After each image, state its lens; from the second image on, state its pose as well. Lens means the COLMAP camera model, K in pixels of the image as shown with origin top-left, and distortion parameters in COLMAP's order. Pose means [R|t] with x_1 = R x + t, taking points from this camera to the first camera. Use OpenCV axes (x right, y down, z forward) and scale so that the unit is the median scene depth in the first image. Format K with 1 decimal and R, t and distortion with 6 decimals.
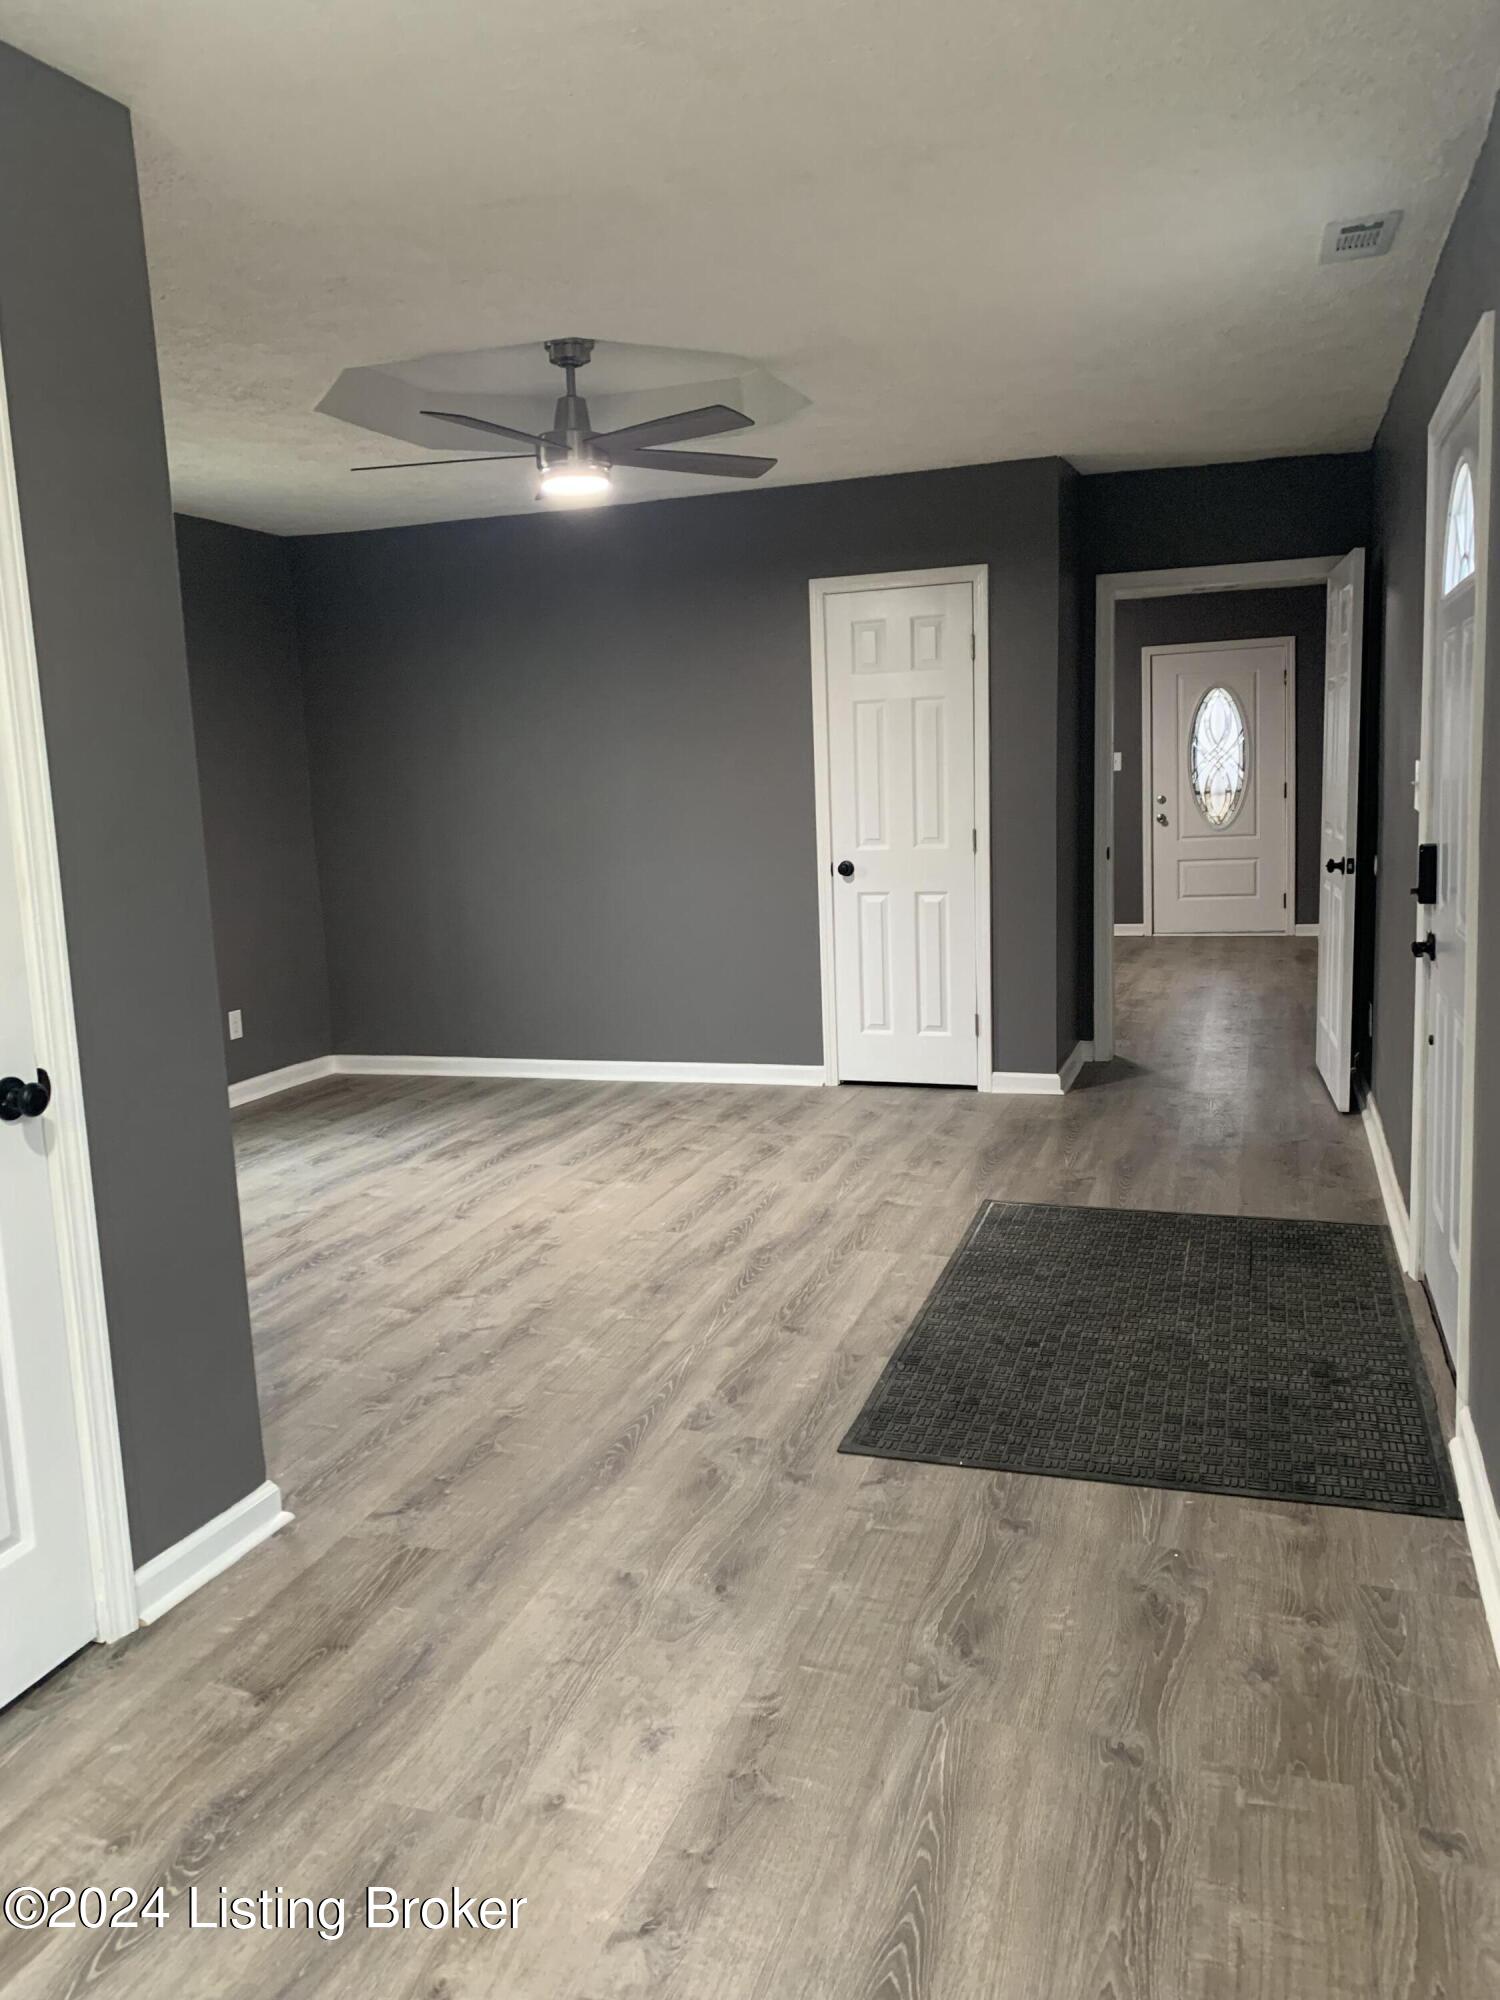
lens RADIAL K [[1529.4, 0, 740.6], [0, 1529.4, 1005.7], [0, 0, 1]] dist [0.023857, -0.030252]
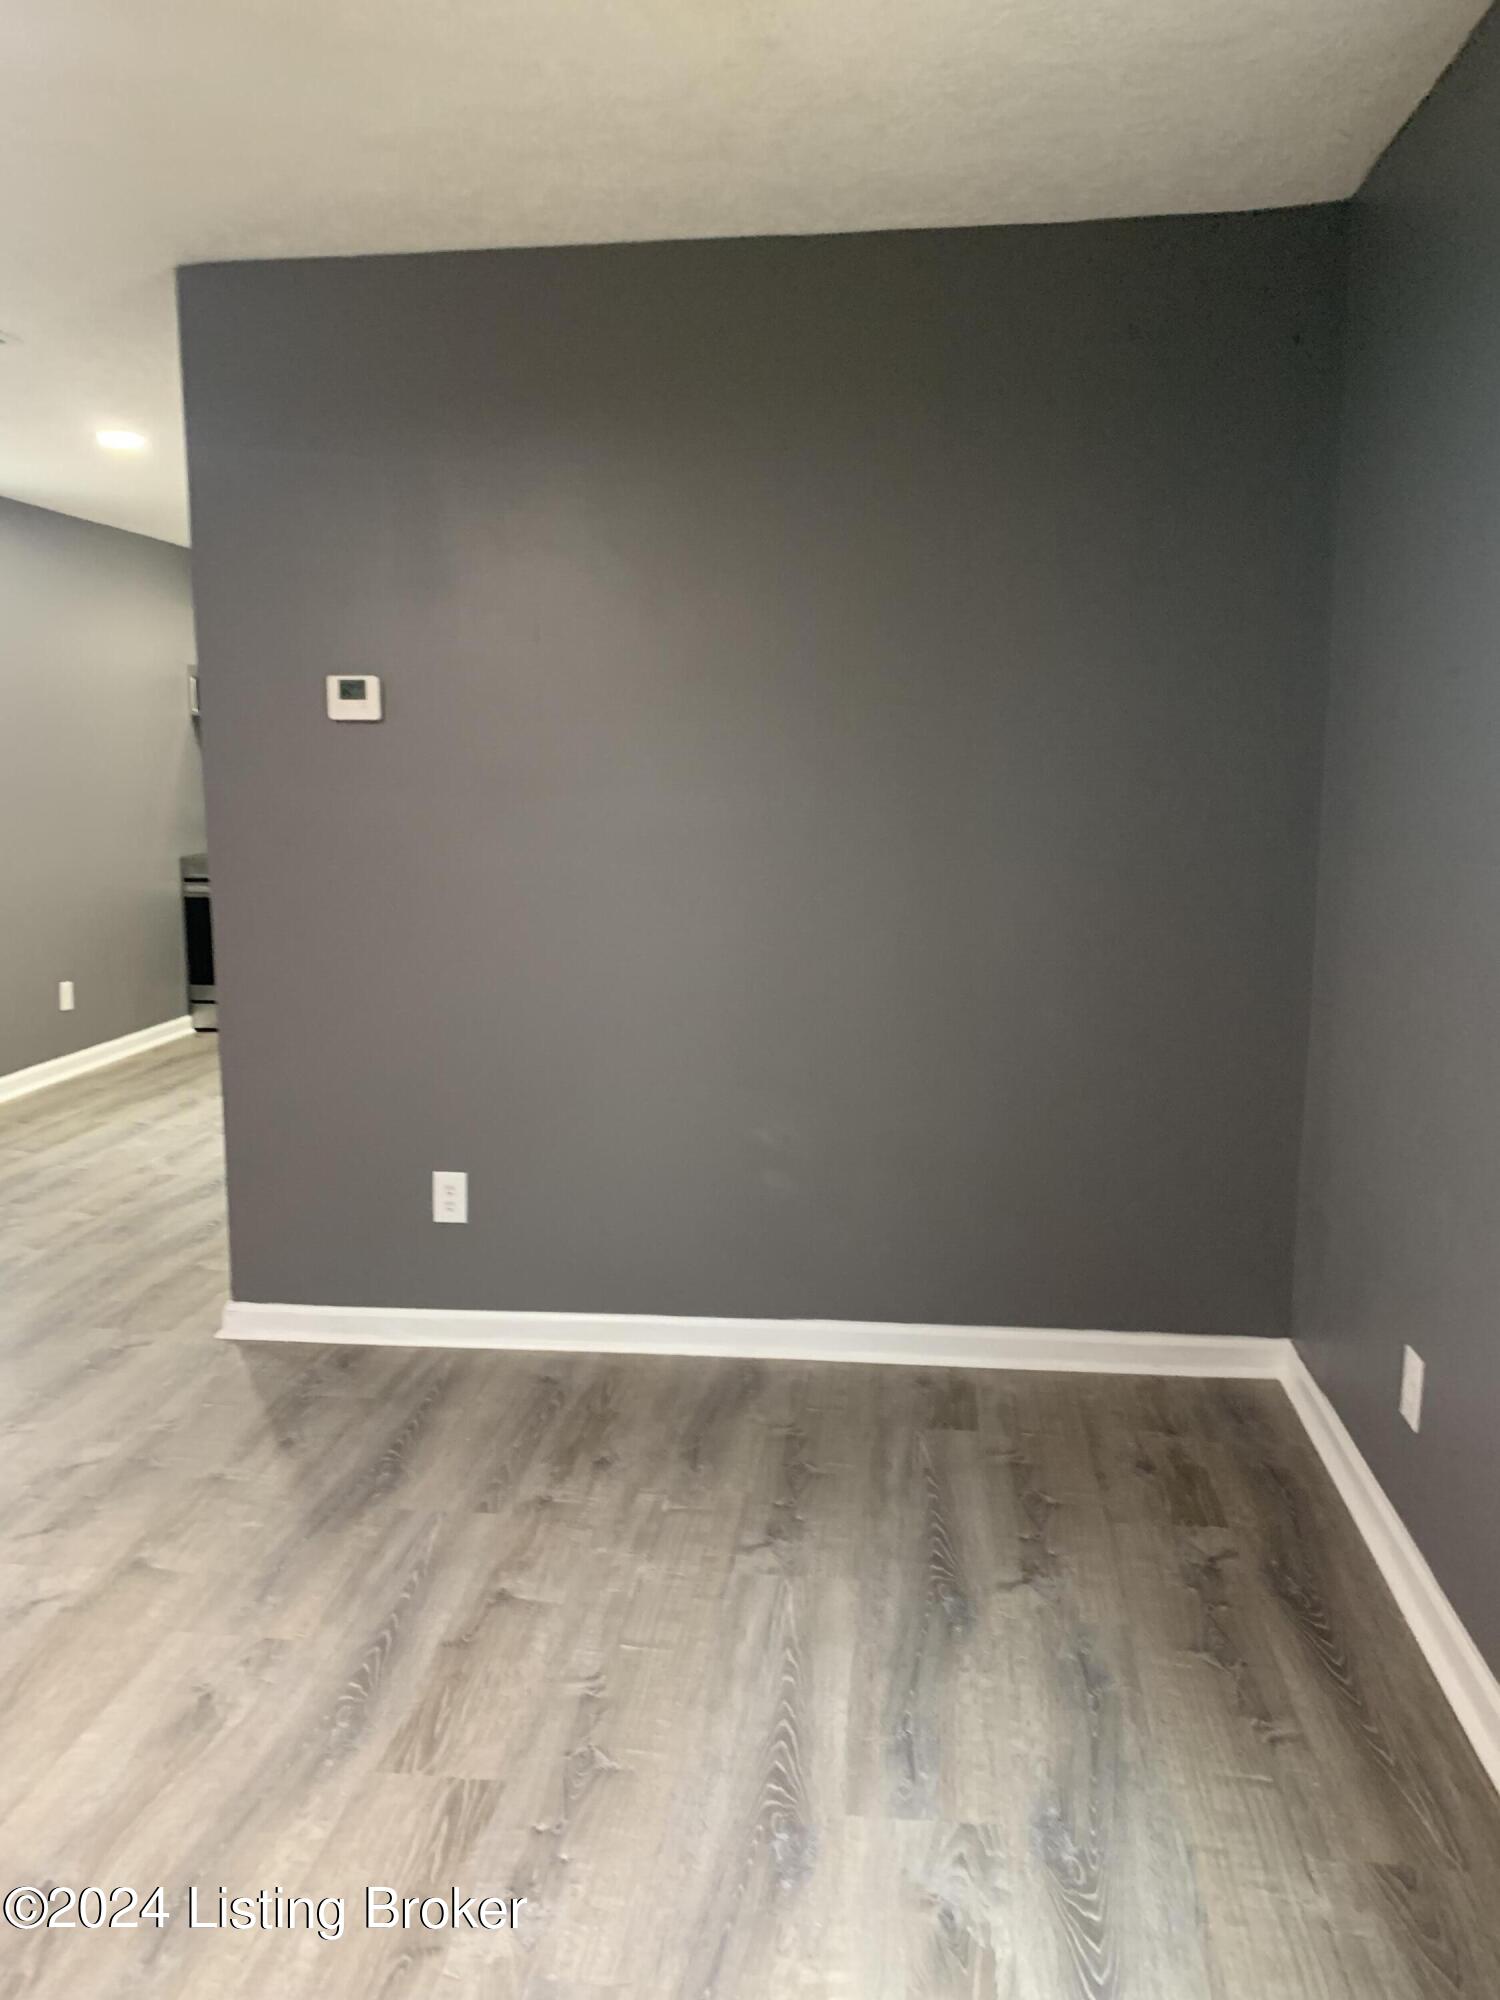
lens RADIAL K [[1529.4, 0, 748.0], [0, 1529.4, 1001.3], [0, 0, 1]] dist [0.023857, -0.030252]
pose [[-0.976857, 0.077063, -0.199529, -0.307881], [0.011053, 0.949783, 0.312714, -0.205893], [0.213608, 0.303271, -0.928654, 1.378886]]
